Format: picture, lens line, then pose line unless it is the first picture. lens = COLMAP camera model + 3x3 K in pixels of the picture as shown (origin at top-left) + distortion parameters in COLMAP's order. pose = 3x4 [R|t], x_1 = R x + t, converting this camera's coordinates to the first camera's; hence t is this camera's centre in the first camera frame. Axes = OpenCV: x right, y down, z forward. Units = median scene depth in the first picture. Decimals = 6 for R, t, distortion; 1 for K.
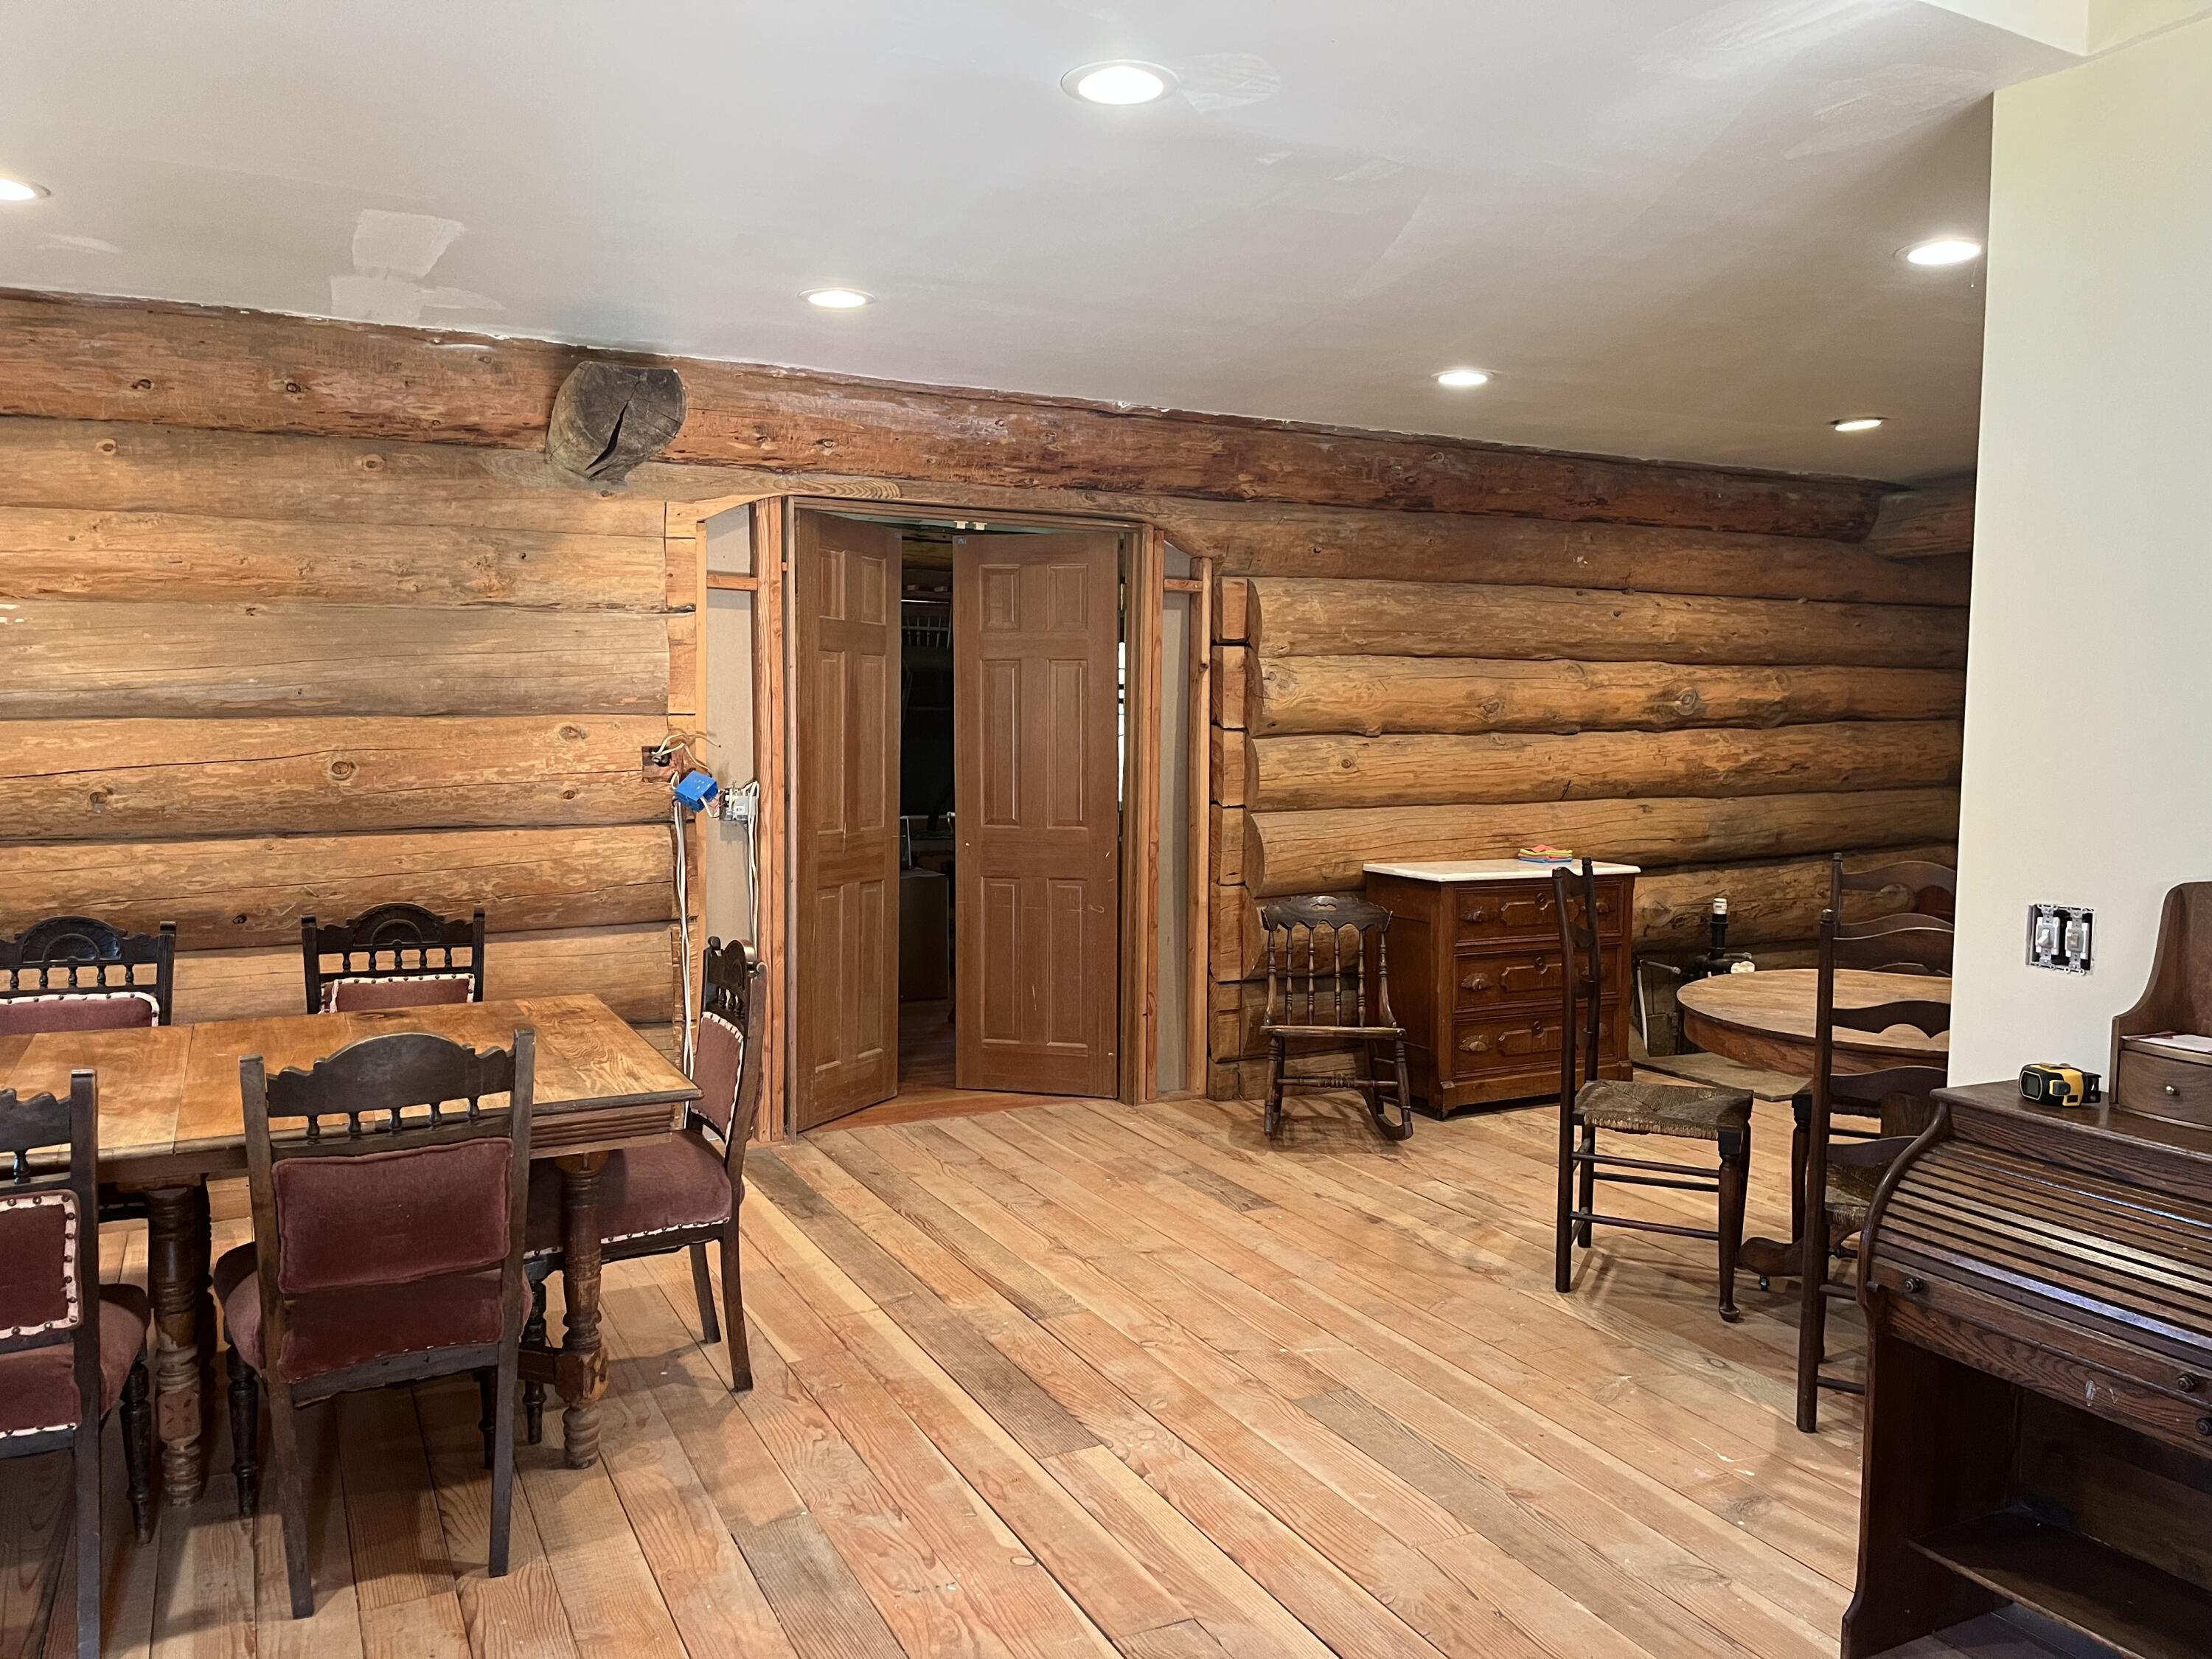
lens RADIAL K [[1664.2, 0, 1115.1], [0, 1664.2, 826.7], [0, 0, 1]] dist [0.072453, -0.098769]
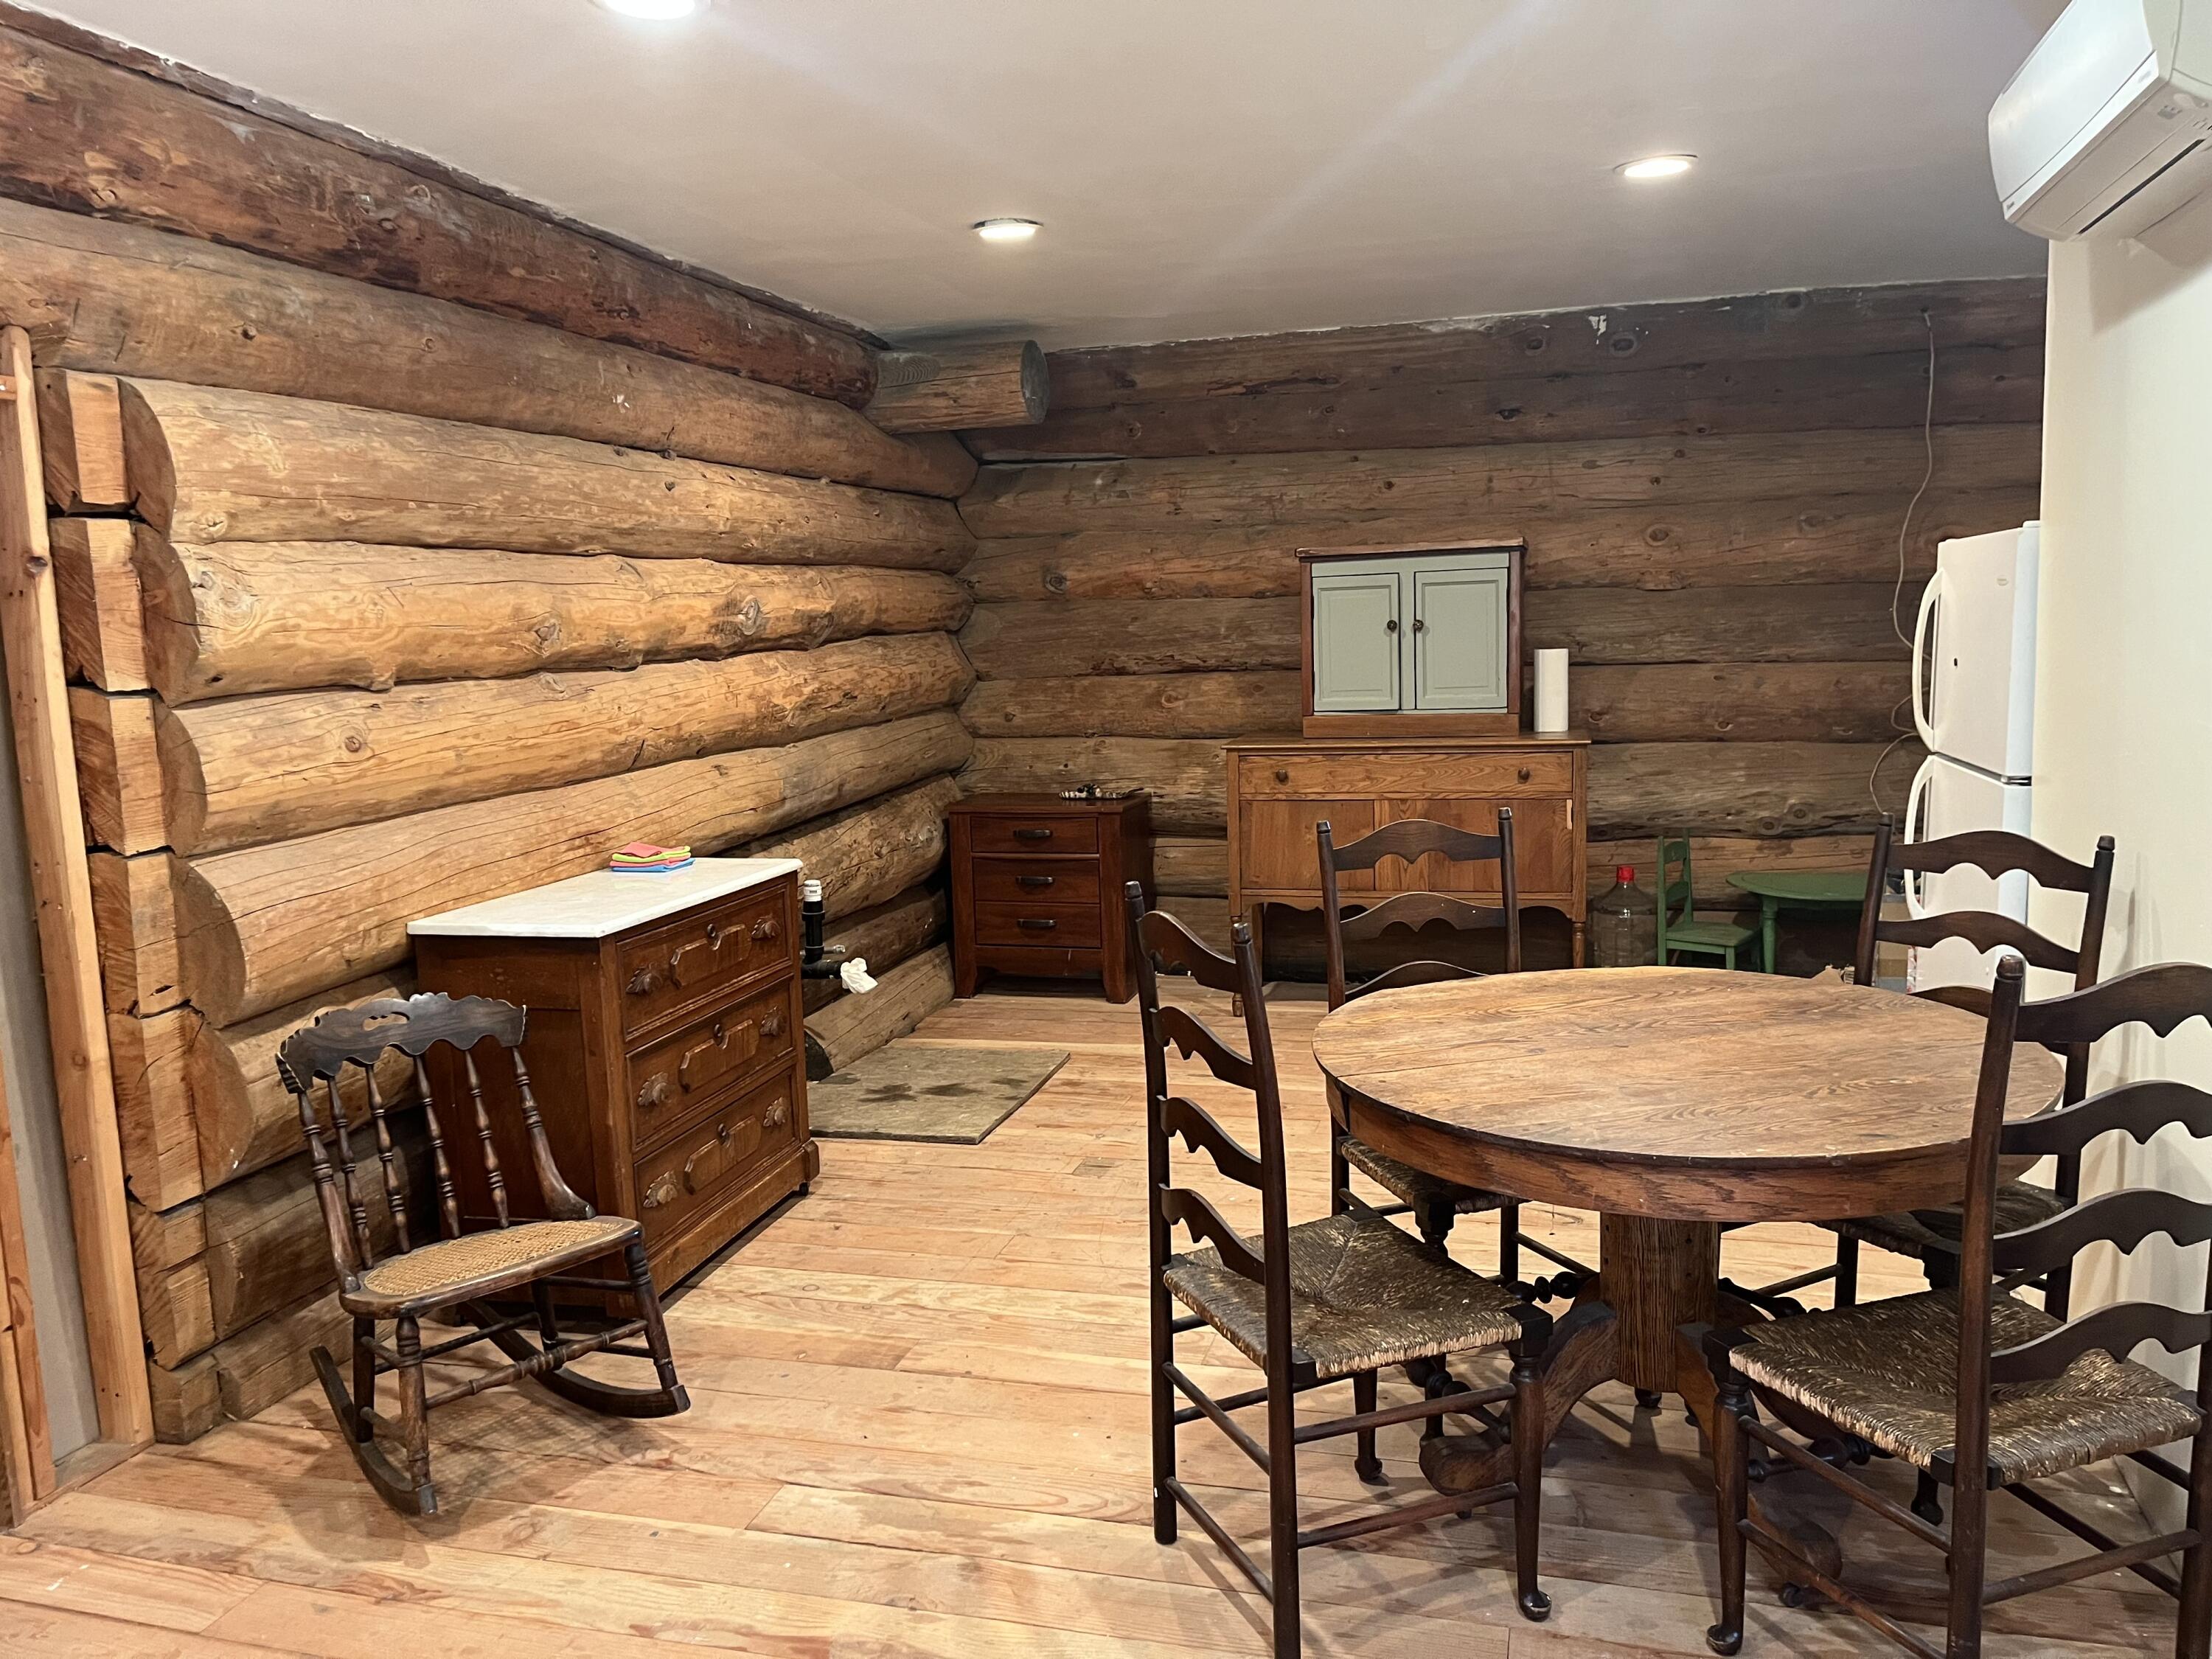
lens RADIAL K [[1664.2, 0, 1121.1], [0, 1664.2, 832.4], [0, 0, 1]] dist [0.072453, -0.098769]
pose [[0.675060, -0.125245, 0.727054, -0.093271], [0.089331, 0.992110, 0.087962, -0.035499], [-0.732335, 0.005569, 0.680922, 0.451610]]
